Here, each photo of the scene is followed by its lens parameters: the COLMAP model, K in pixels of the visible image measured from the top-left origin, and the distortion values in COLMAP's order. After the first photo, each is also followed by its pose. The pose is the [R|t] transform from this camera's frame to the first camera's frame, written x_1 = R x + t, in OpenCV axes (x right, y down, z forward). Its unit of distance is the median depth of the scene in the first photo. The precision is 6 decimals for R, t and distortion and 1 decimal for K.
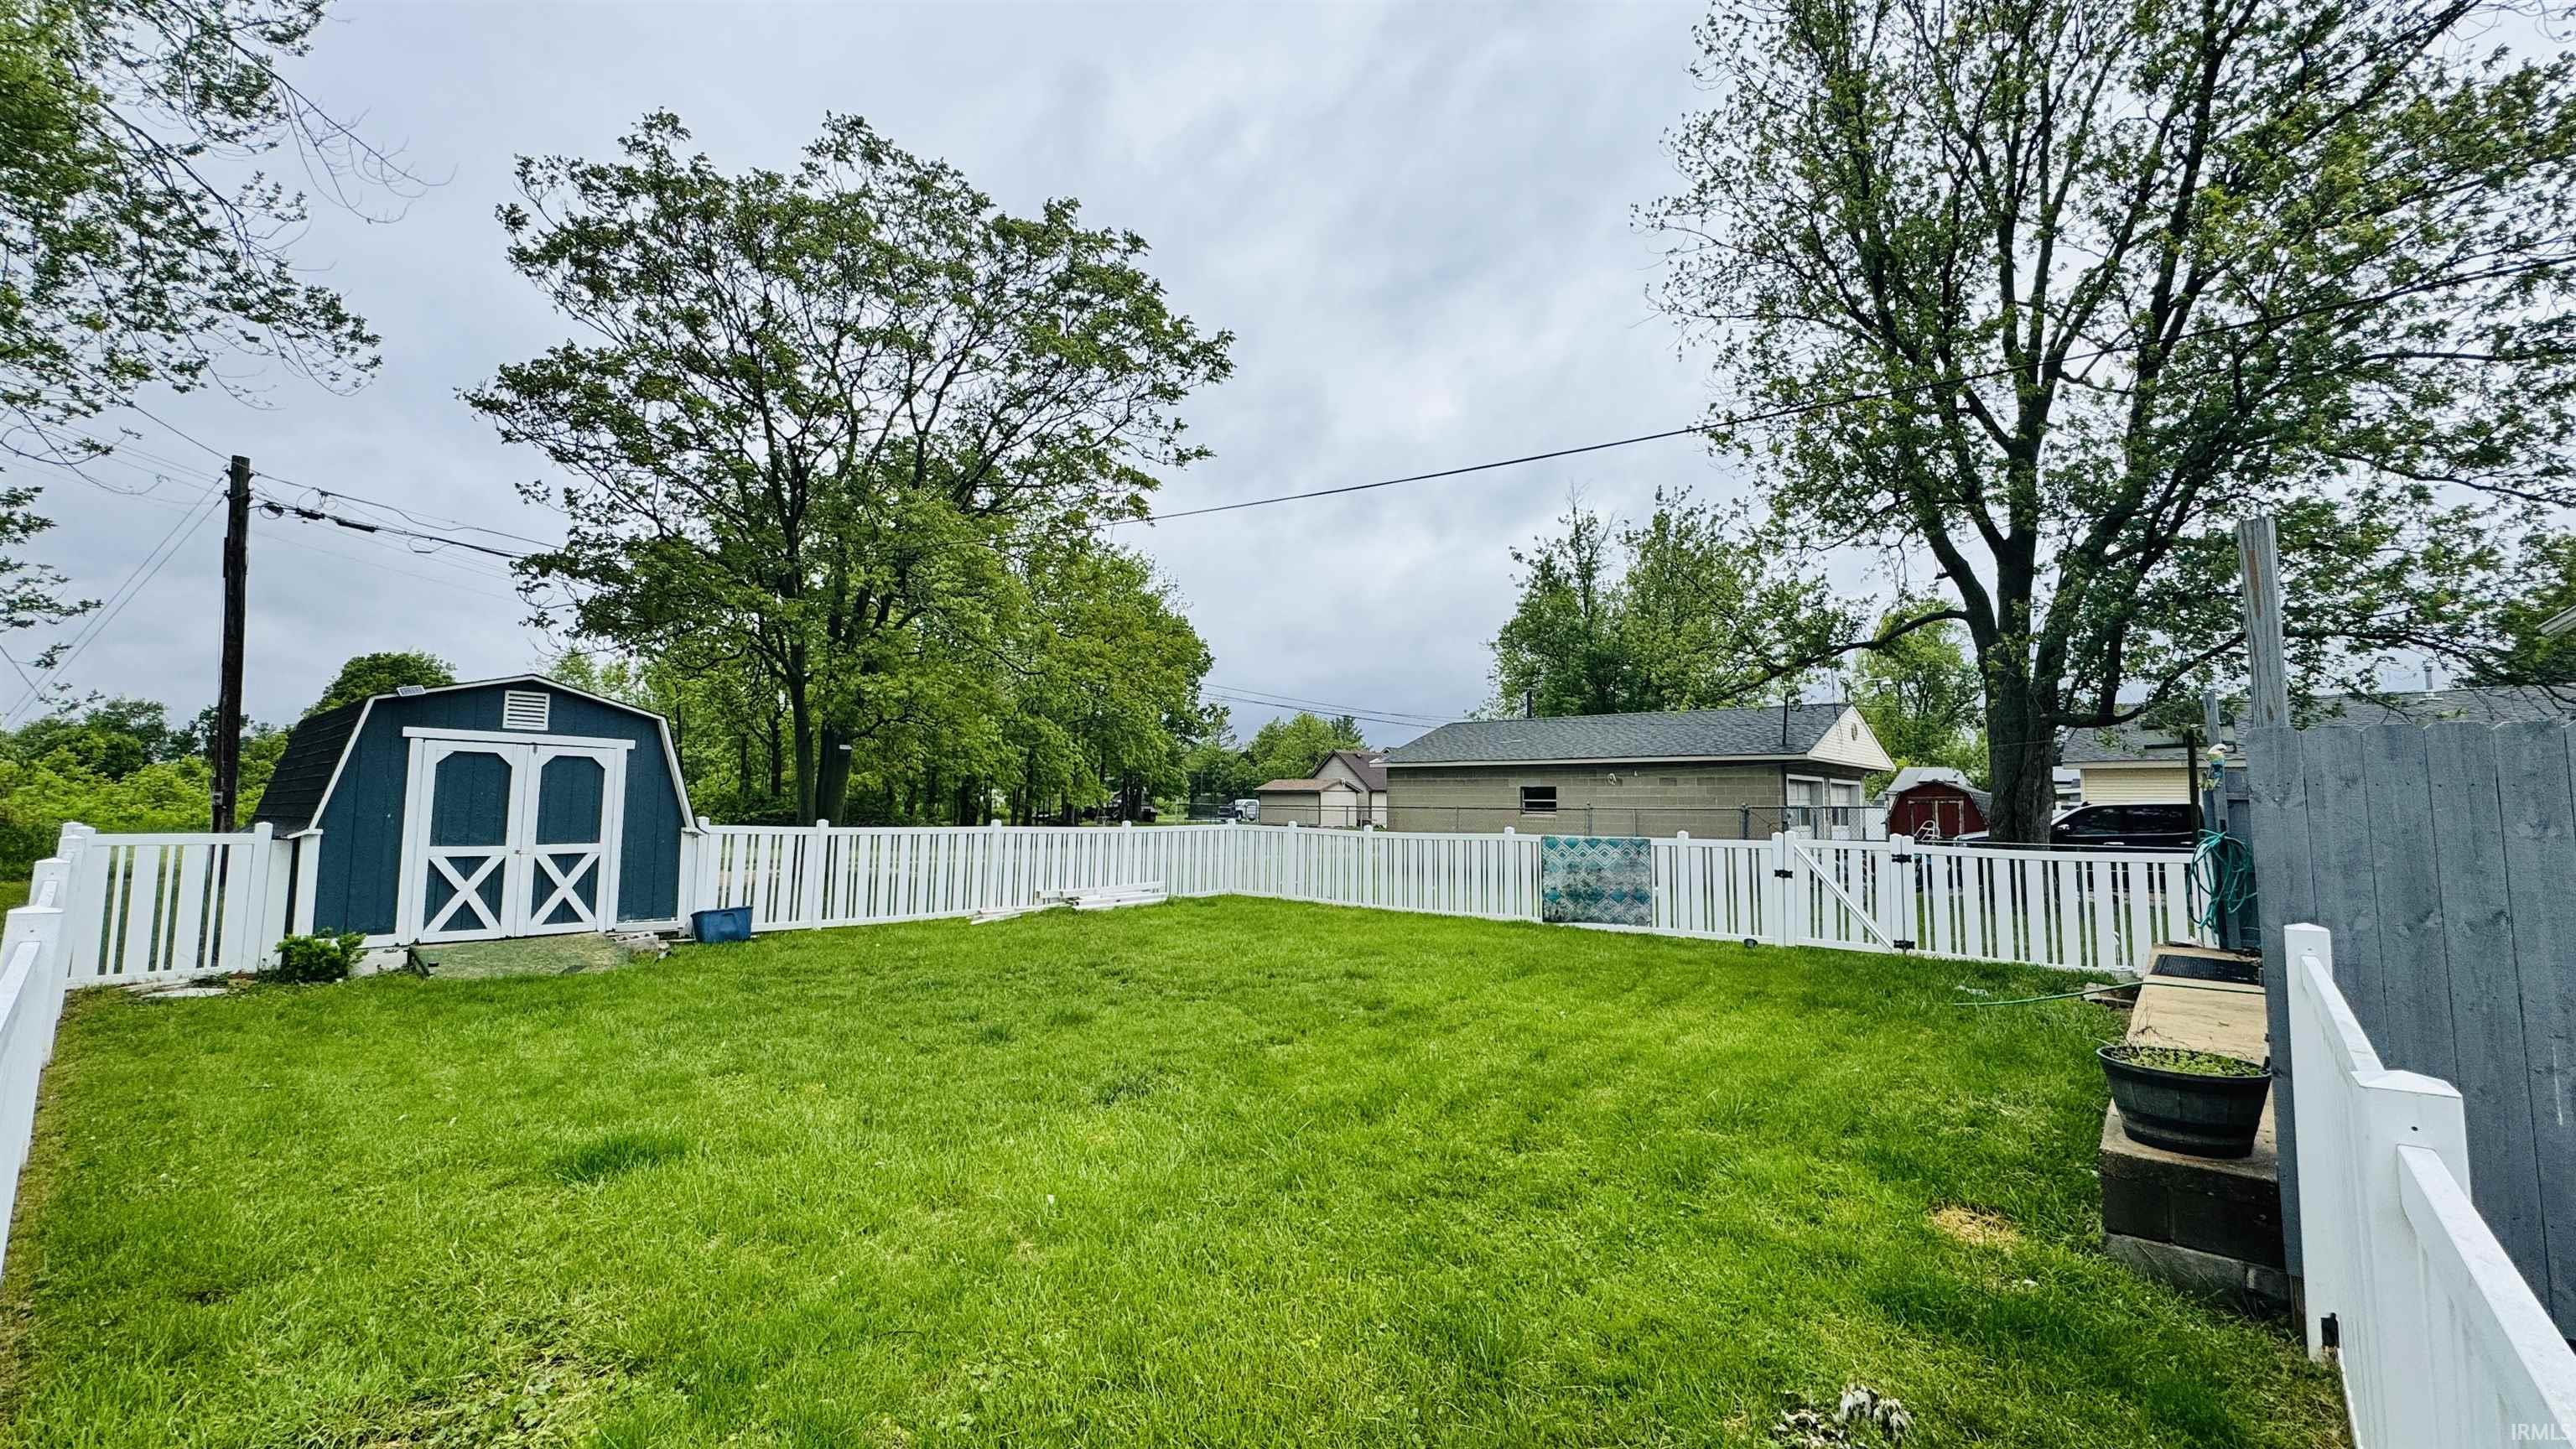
lens RADIAL K [[1034.2, 0, 1288.0], [0, 1034.2, 724.5], [0, 0, 1]] dist [-0.001213, -0.000188]
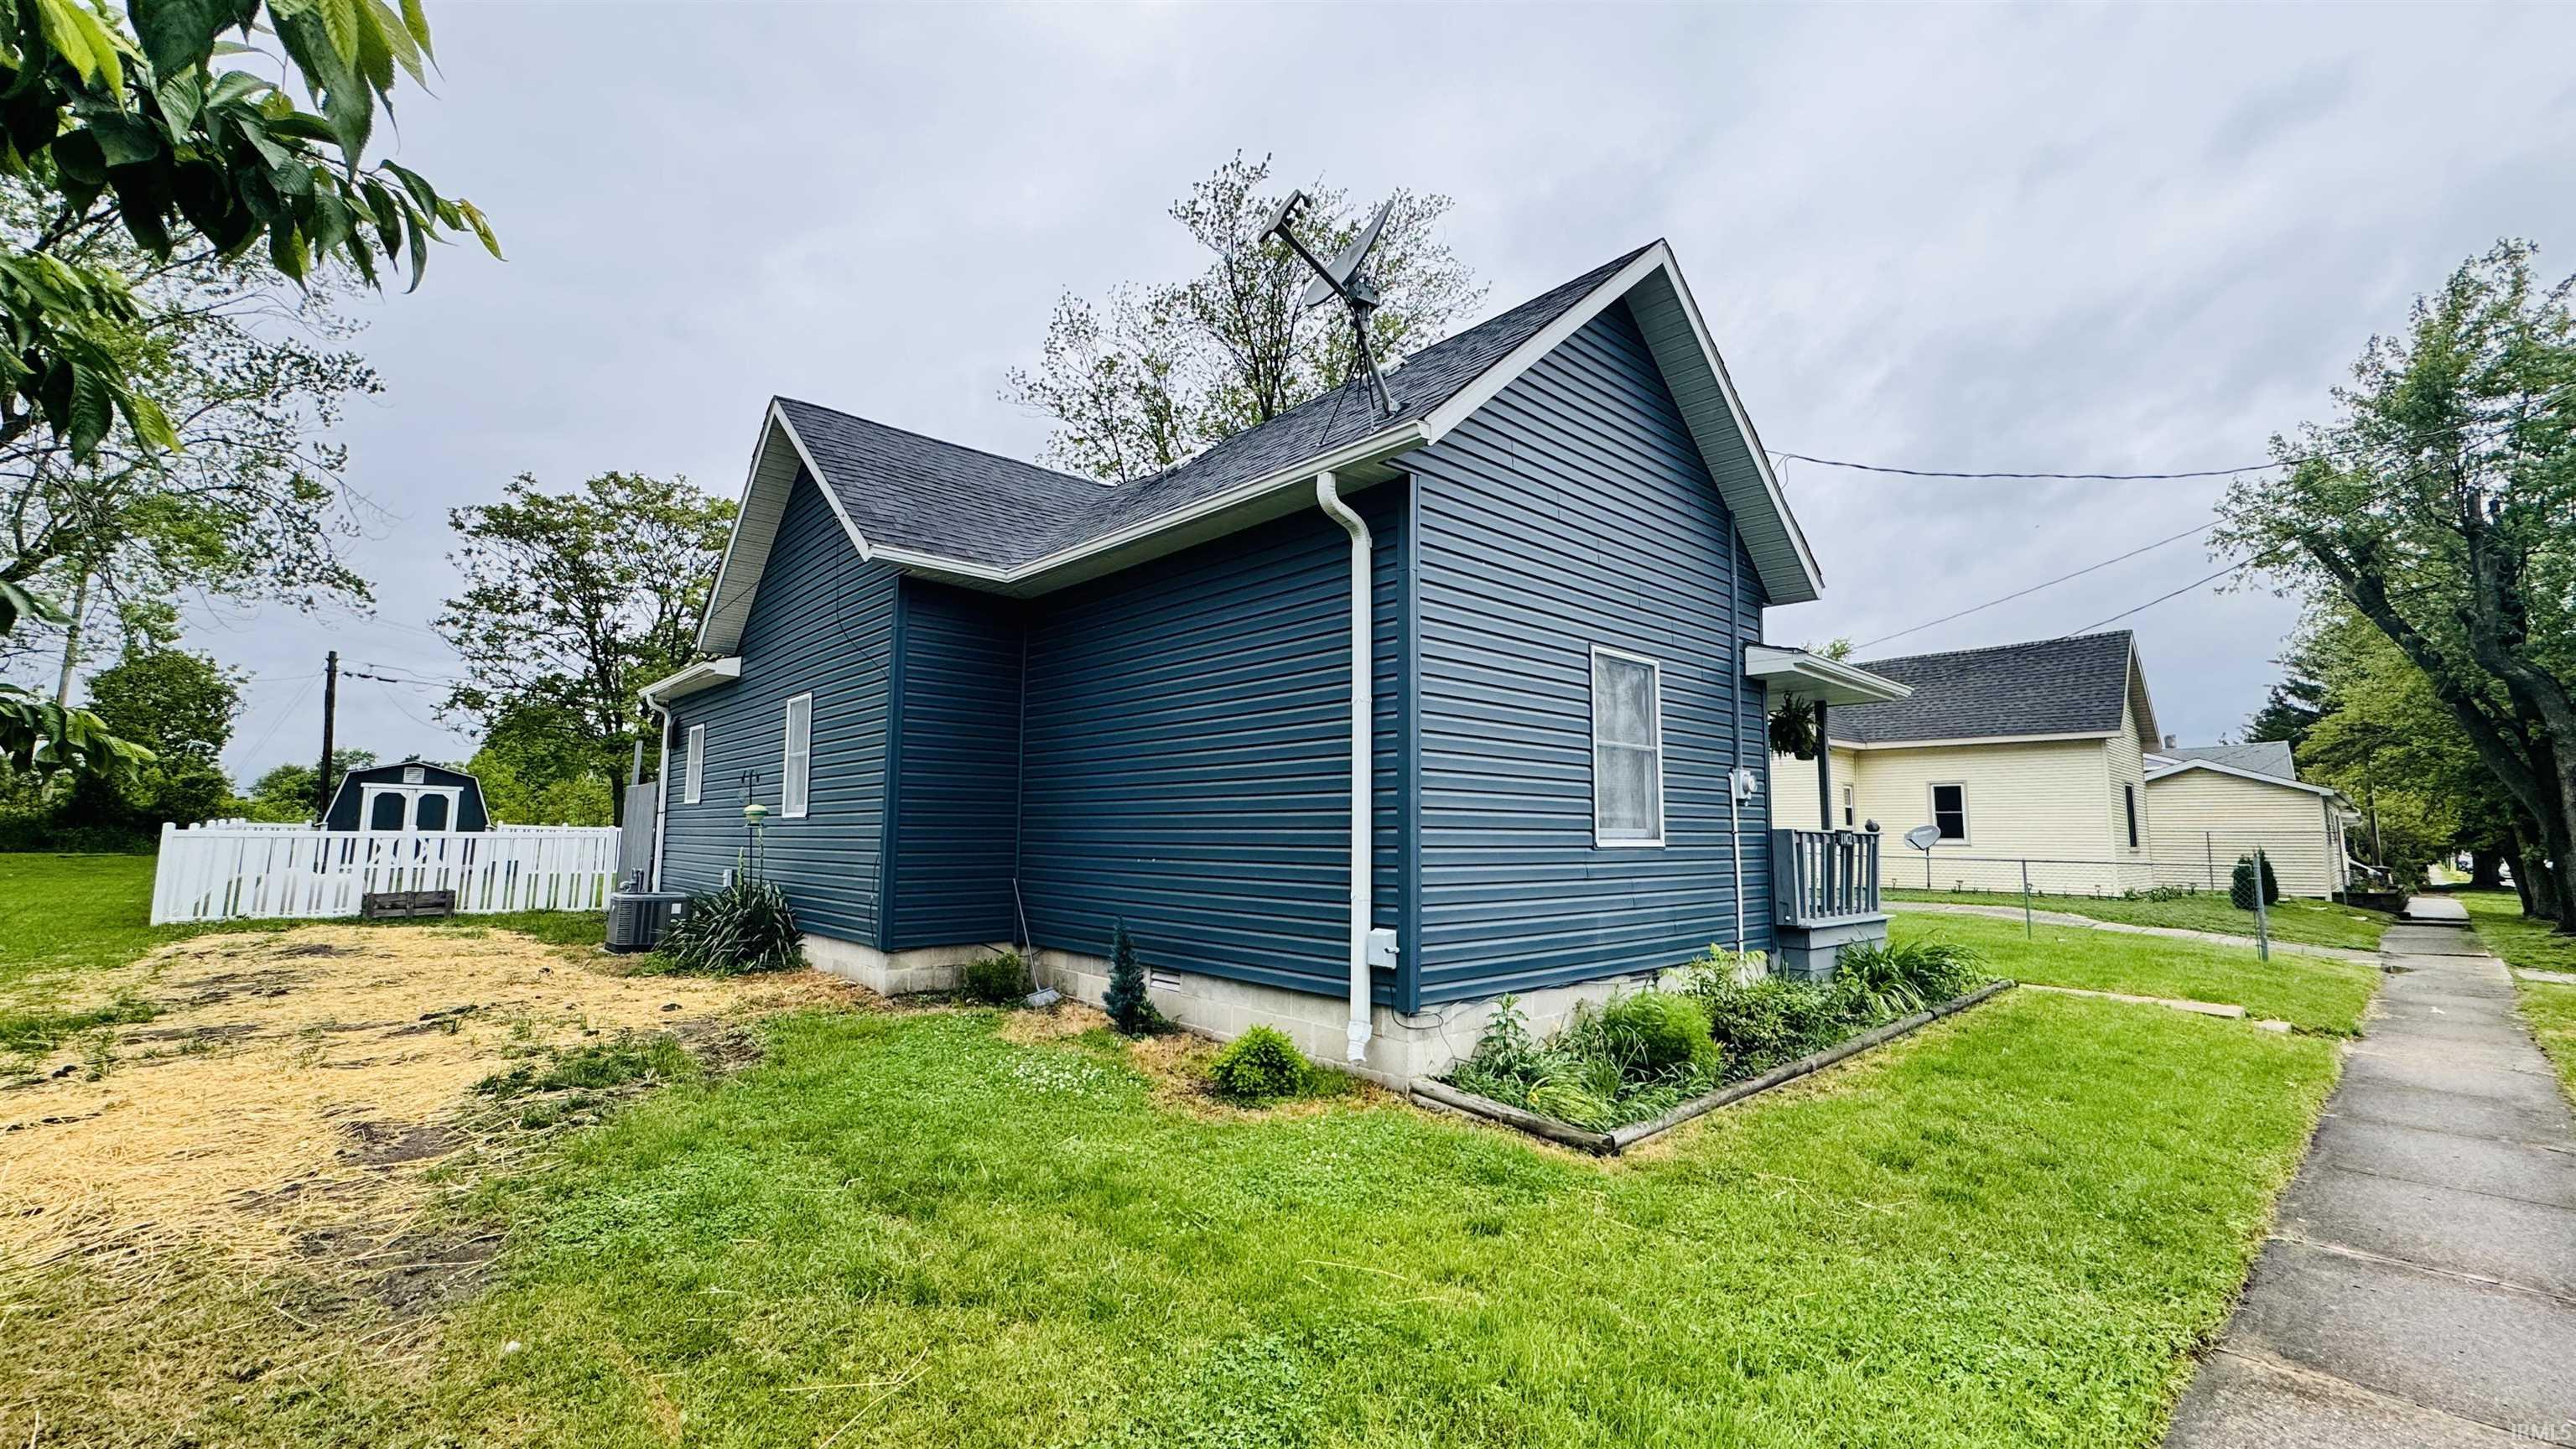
lens RADIAL K [[1042.6, 0, 1291.0], [0, 1042.6, 732.0], [0, 0, 1]] dist [-0.011883, -0.000114]
pose [[0.993918, -0.011459, -0.109521, 1.403671], [0.008752, 0.999645, -0.025164, -0.032629], [0.109770, 0.024053, 0.993666, -1.055812]]
